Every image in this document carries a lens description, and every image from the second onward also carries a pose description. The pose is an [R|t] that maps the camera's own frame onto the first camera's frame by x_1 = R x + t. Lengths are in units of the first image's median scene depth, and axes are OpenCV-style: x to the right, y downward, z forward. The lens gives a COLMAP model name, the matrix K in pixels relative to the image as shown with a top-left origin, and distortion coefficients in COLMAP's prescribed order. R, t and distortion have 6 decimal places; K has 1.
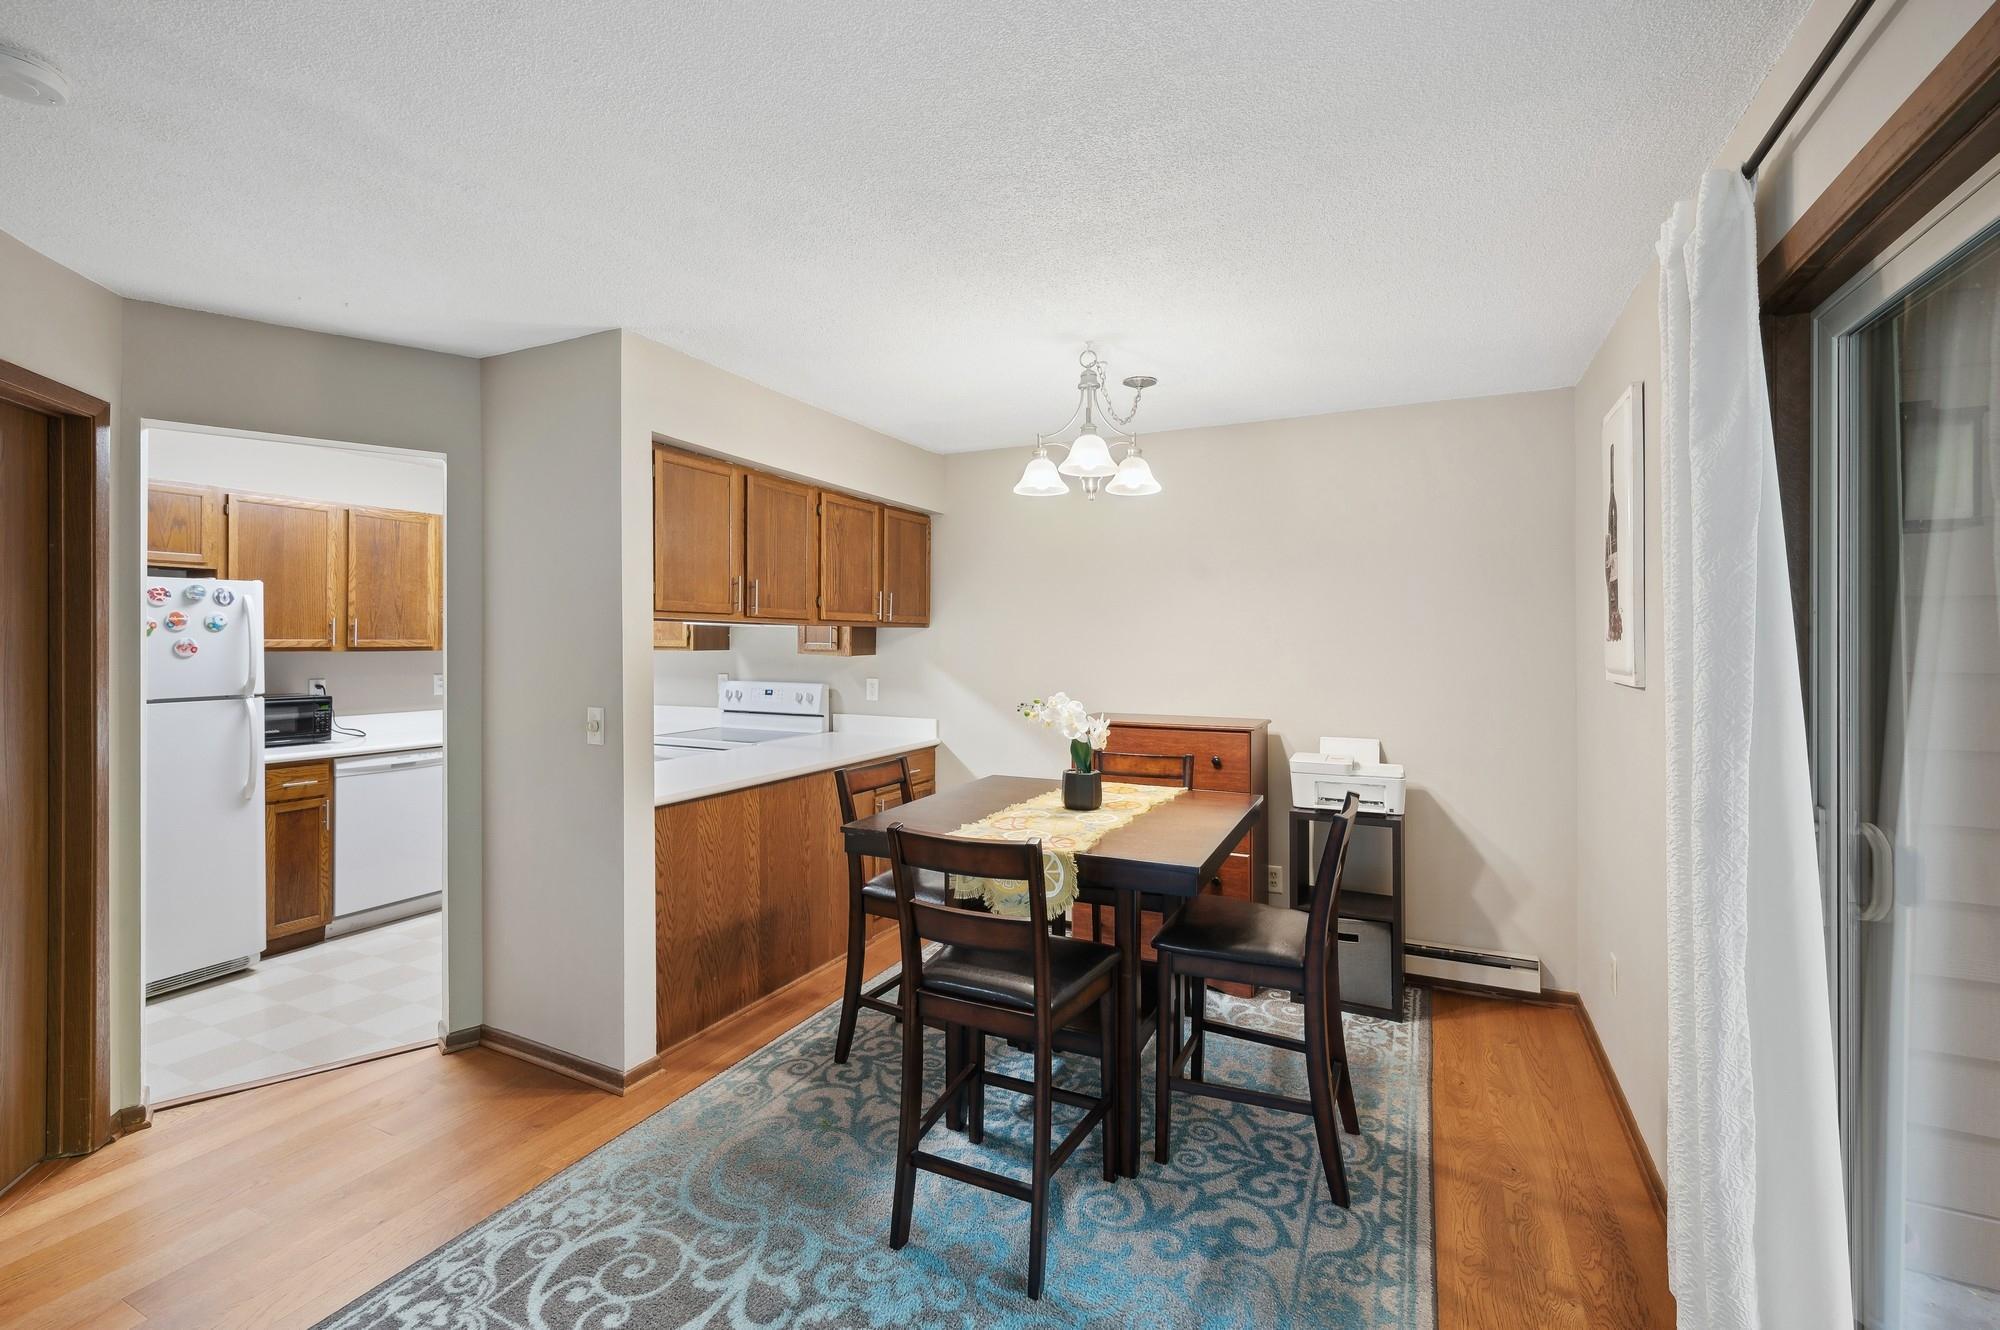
lens RADIAL K [[869.6, 0, 996.1], [0, 869.6, 632.2], [0, 0, 1]] dist [0.000892, -0.000049]
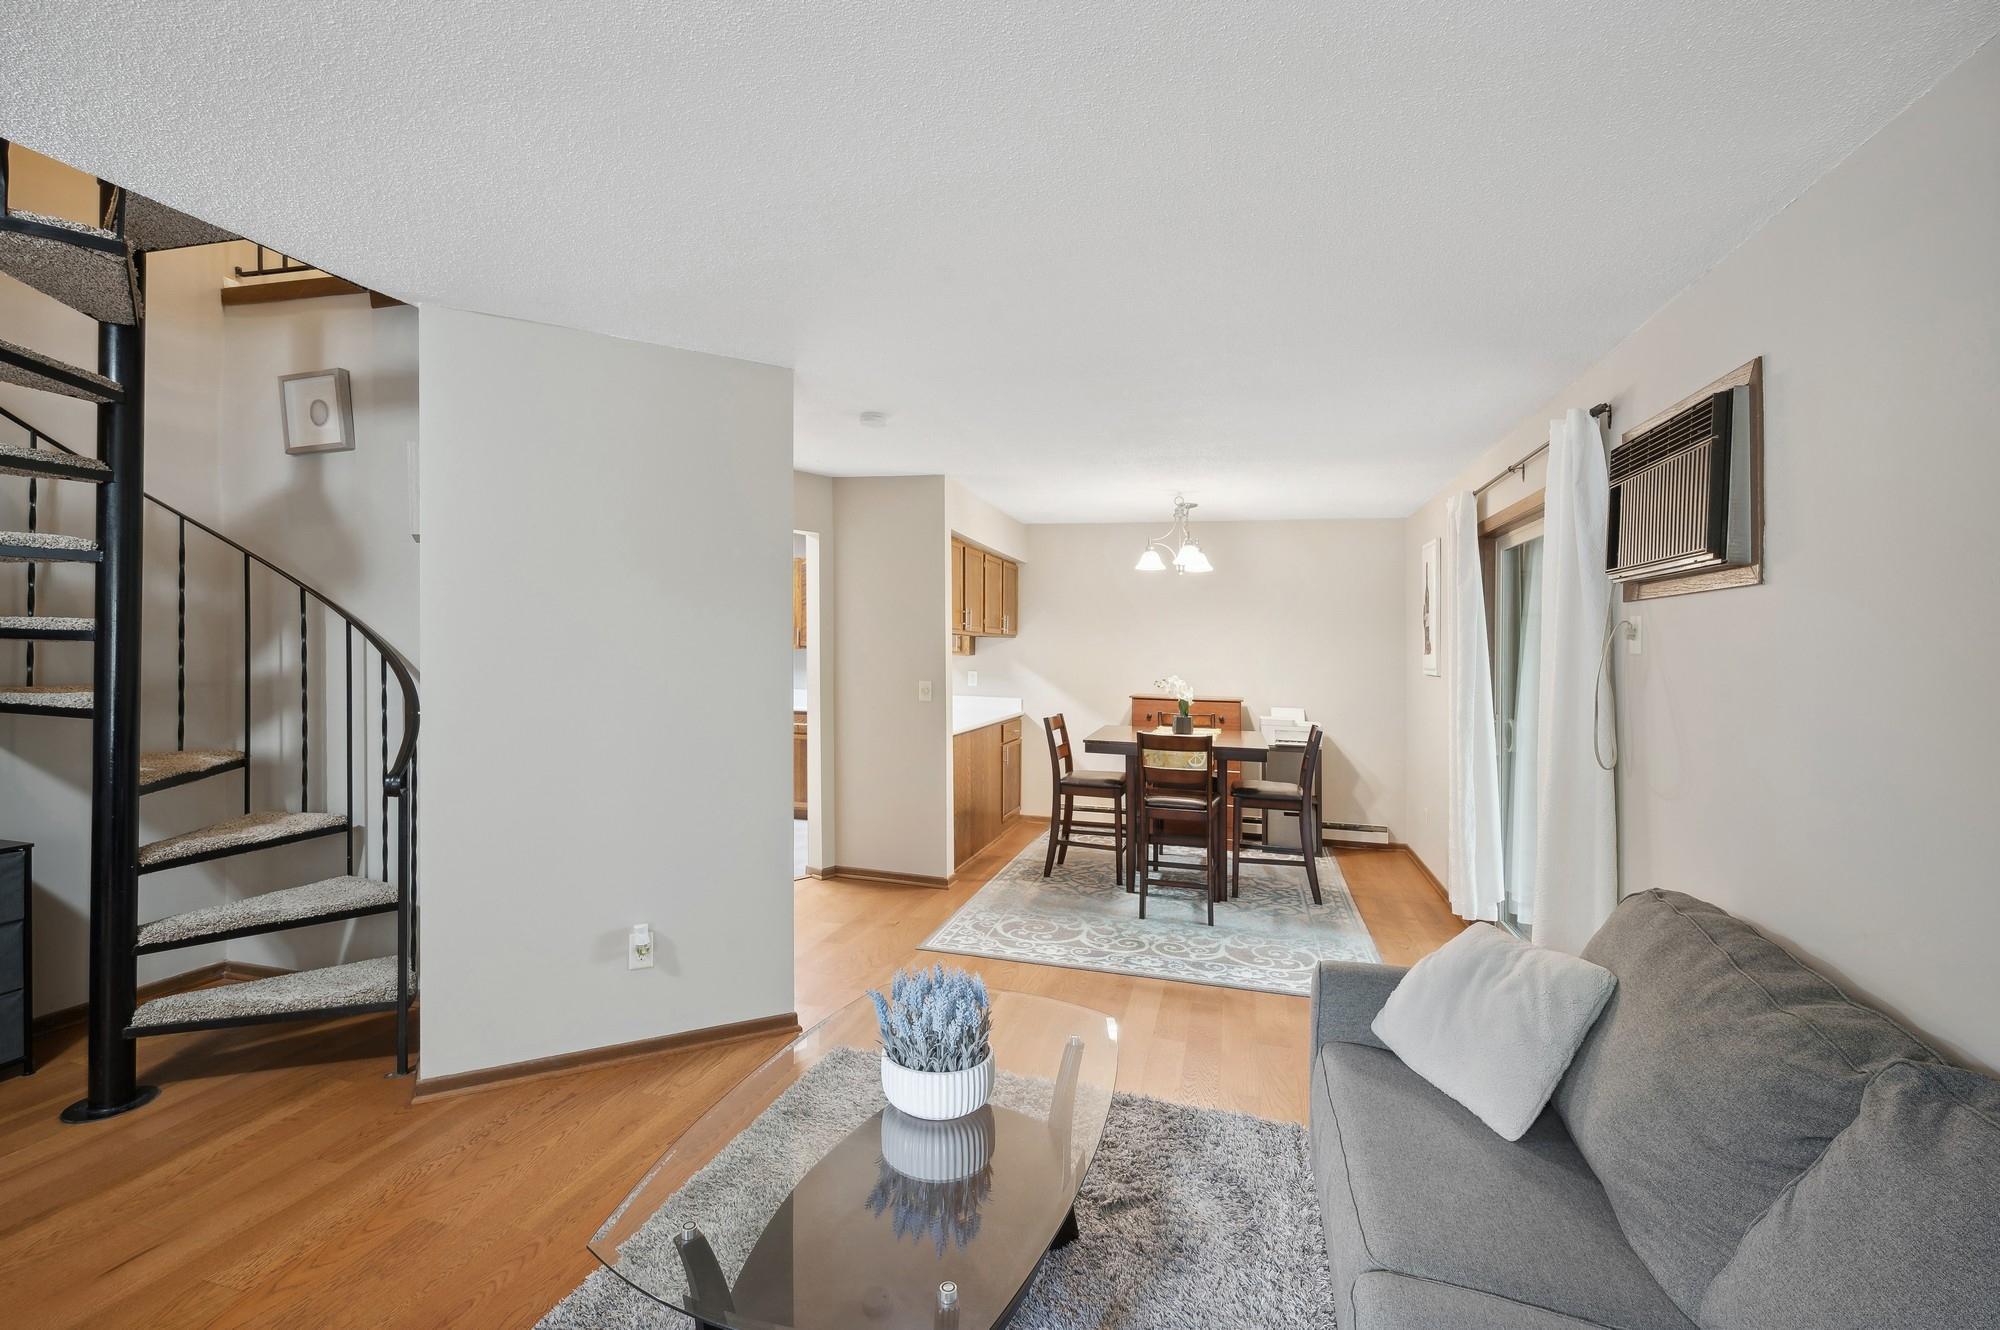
lens RADIAL K [[882.6, 0, 993.2], [0, 882.6, 607.1], [0, 0, 1]] dist [0.012882, 0.000123]
pose [[0.983670, 0.027840, 0.177815, -0.696408], [-0.021807, 0.999121, -0.035790, -0.005598], [-0.178655, 0.031328, 0.983413, -0.909660]]
